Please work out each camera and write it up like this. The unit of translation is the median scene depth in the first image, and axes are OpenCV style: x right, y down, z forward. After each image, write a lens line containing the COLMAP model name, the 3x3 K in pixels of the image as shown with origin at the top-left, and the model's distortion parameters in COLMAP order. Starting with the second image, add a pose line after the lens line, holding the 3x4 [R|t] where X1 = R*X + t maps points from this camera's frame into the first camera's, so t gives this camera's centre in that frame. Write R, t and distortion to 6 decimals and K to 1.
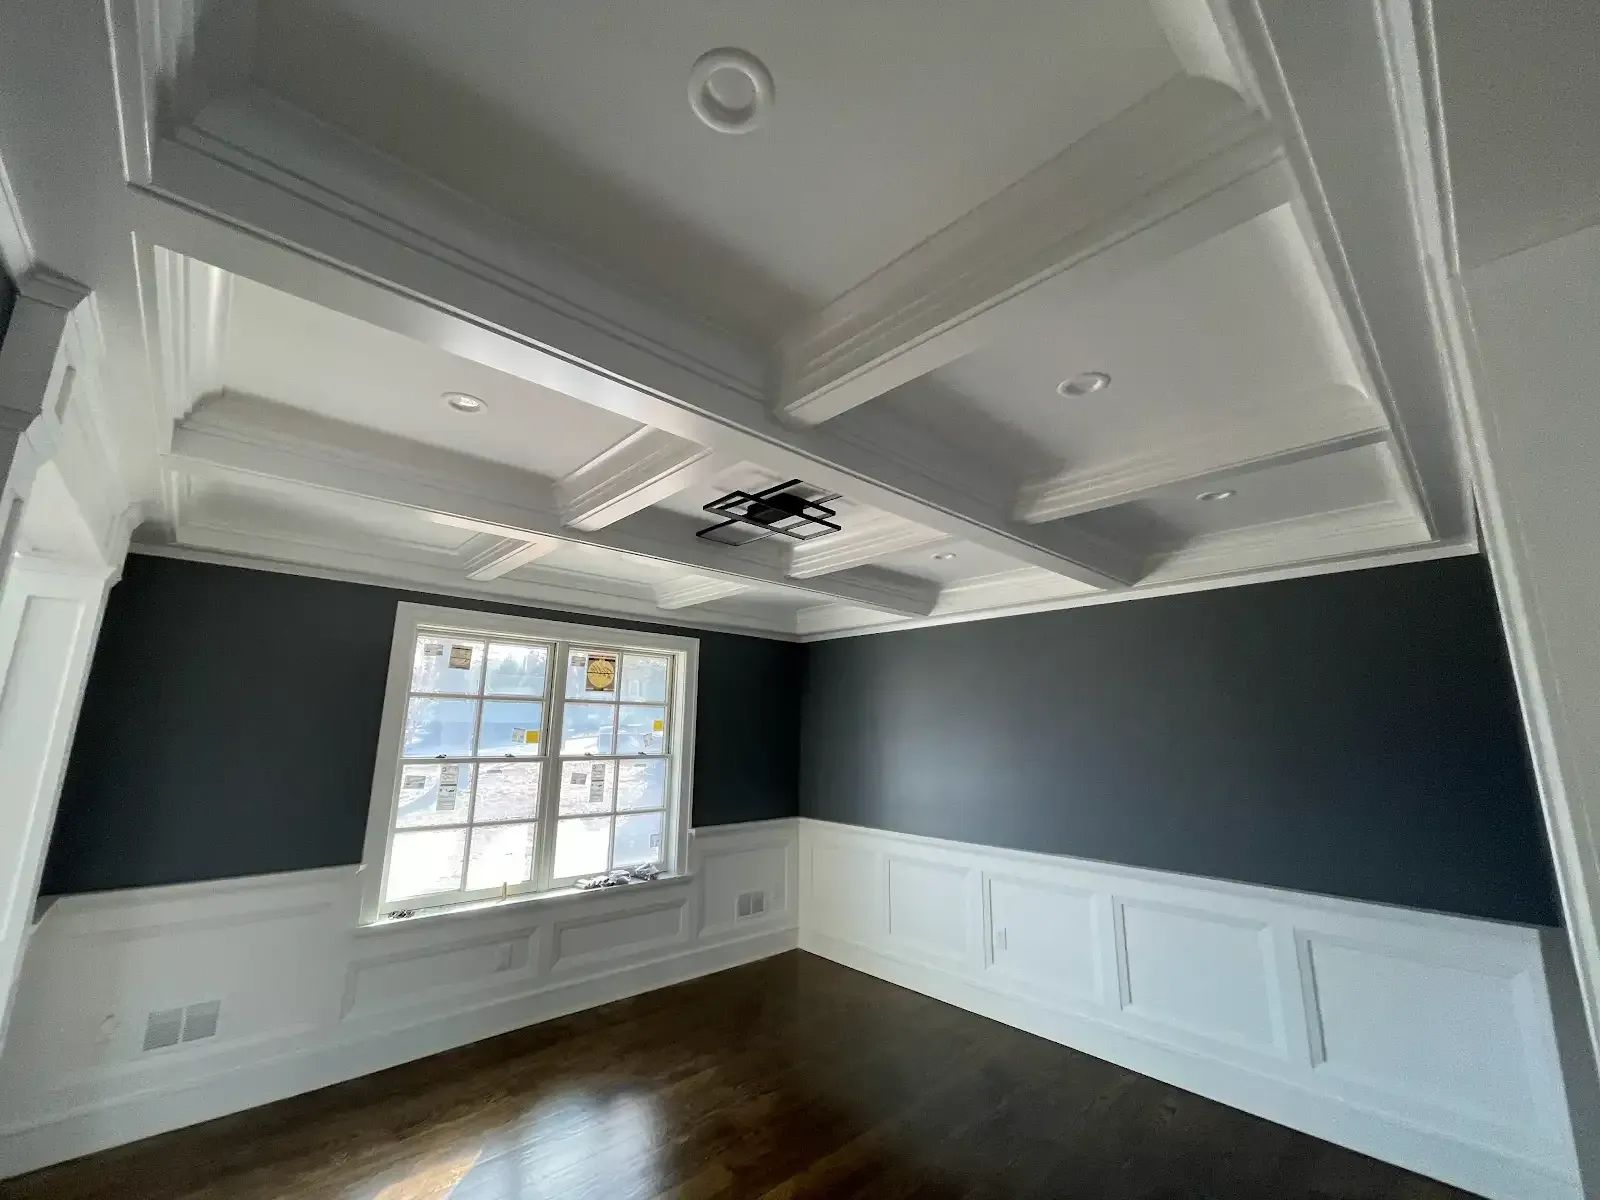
lens RADIAL K [[642.5, 0, 794.6], [0, 642.5, 596.6], [0, 0, 1]] dist [0.000130, -0.000006]
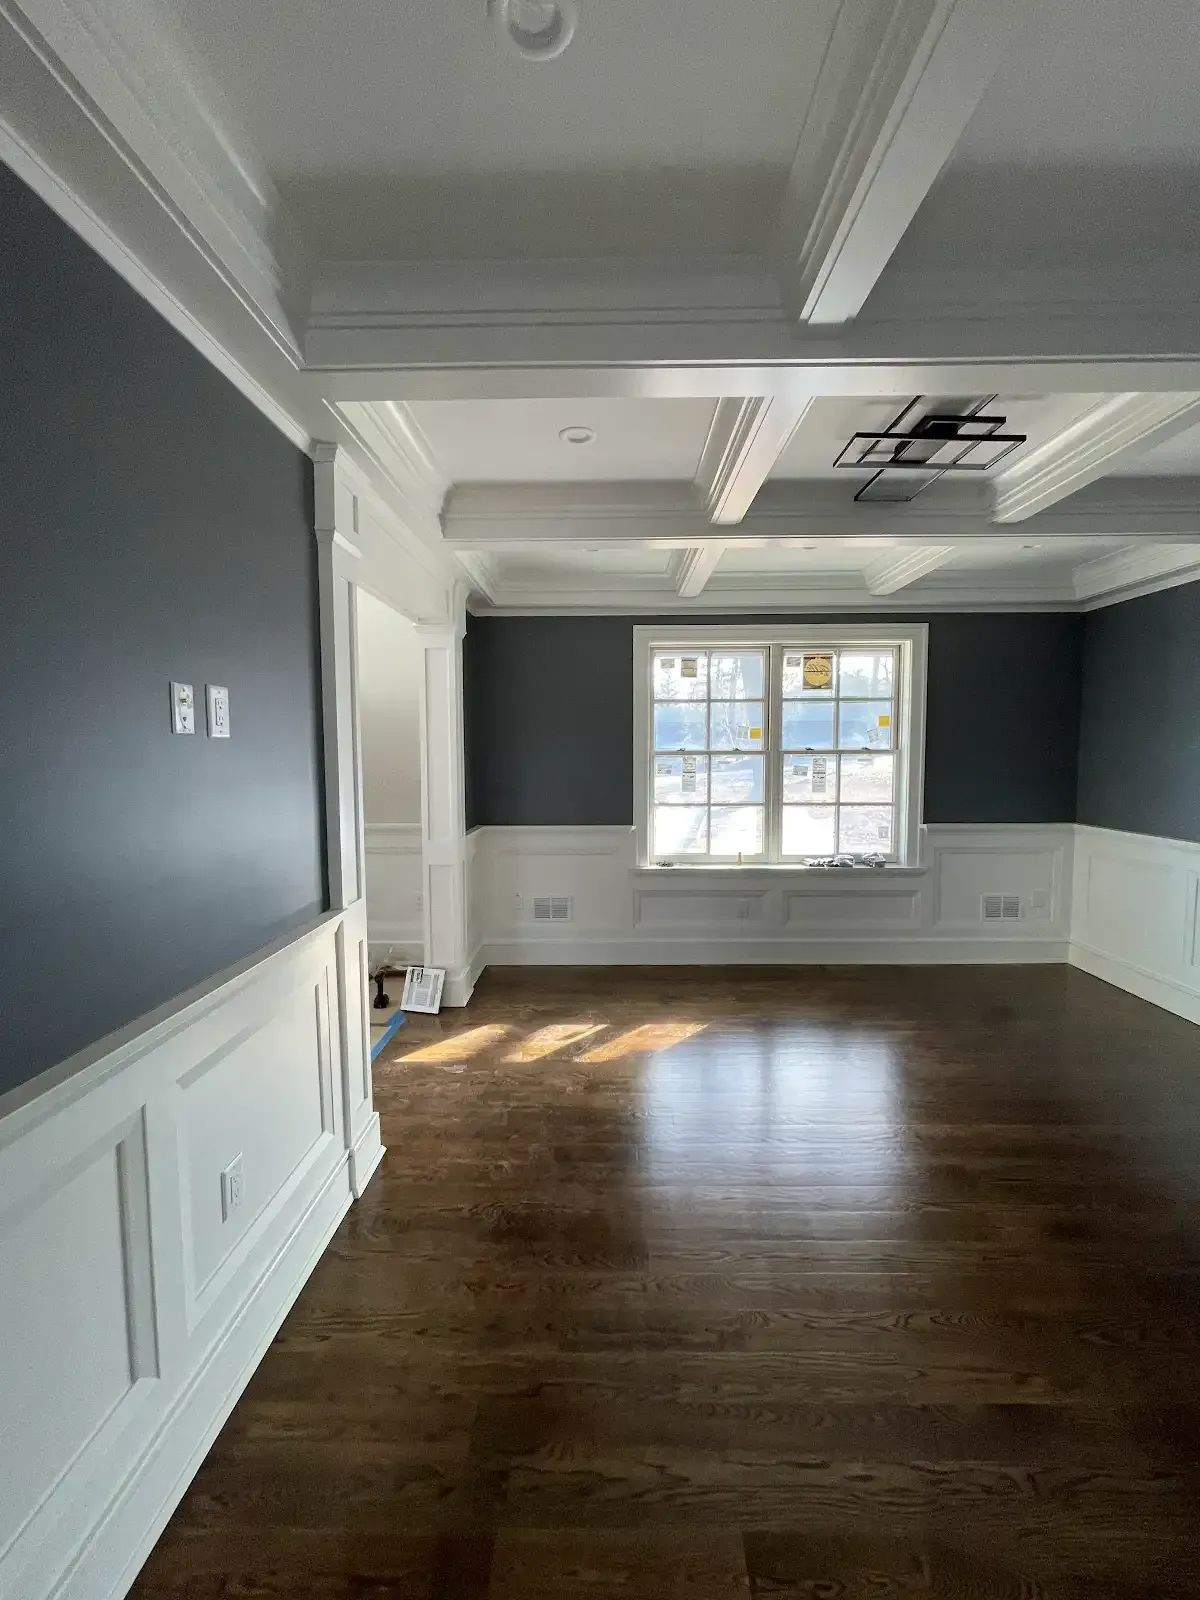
lens RADIAL K [[638.0, 0, 603.8], [0, 638.0, 793.7], [0, 0, 1]] dist [-0.001470, -0.000112]
pose [[0.732521, 0.034250, -0.679883, 0.164329], [0.154854, 0.964167, 0.215414, 0.041792], [0.662898, -0.263077, 0.700968, 0.022922]]
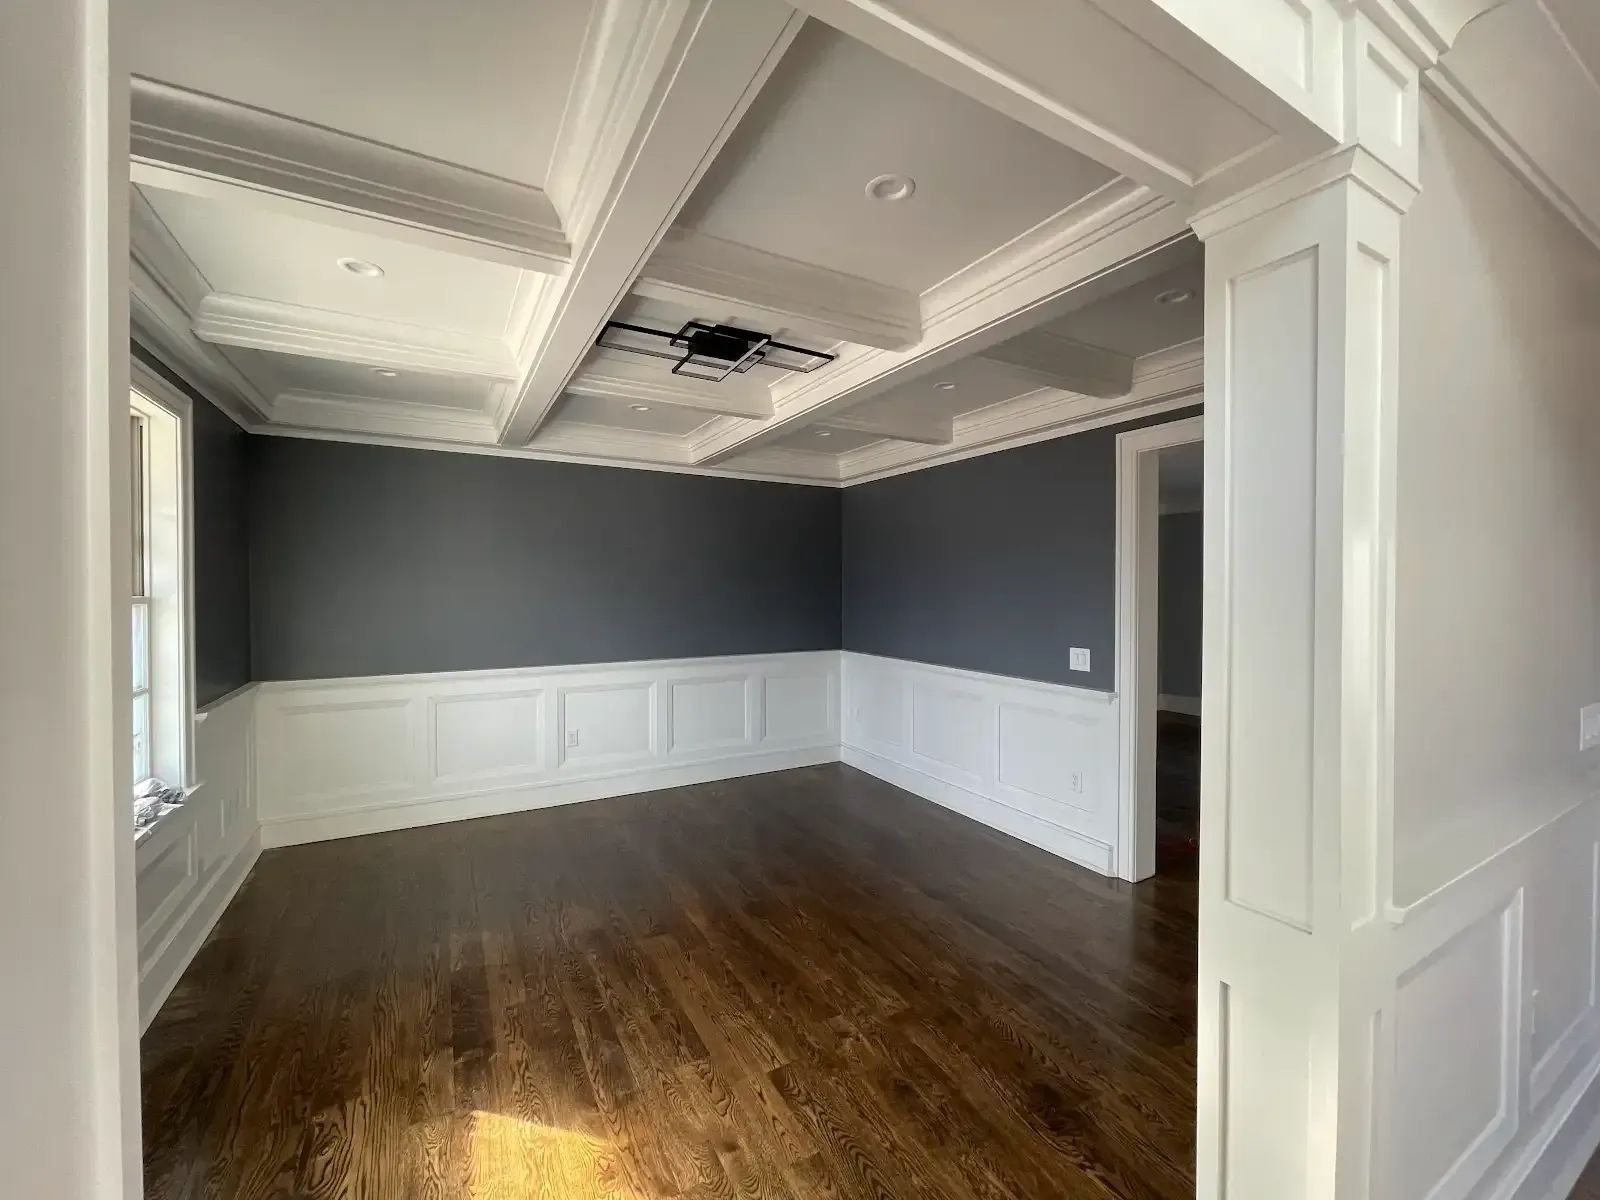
lens RADIAL K [[642.5, 0, 794.6], [0, 642.5, 596.6], [0, 0, 1]] dist [0.000130, -0.000006]
pose [[0.233900, -0.025572, 0.971924, -0.730506], [-0.203291, 0.976272, 0.074610, 0.107622], [-0.950770, -0.215035, 0.223151, 0.409561]]
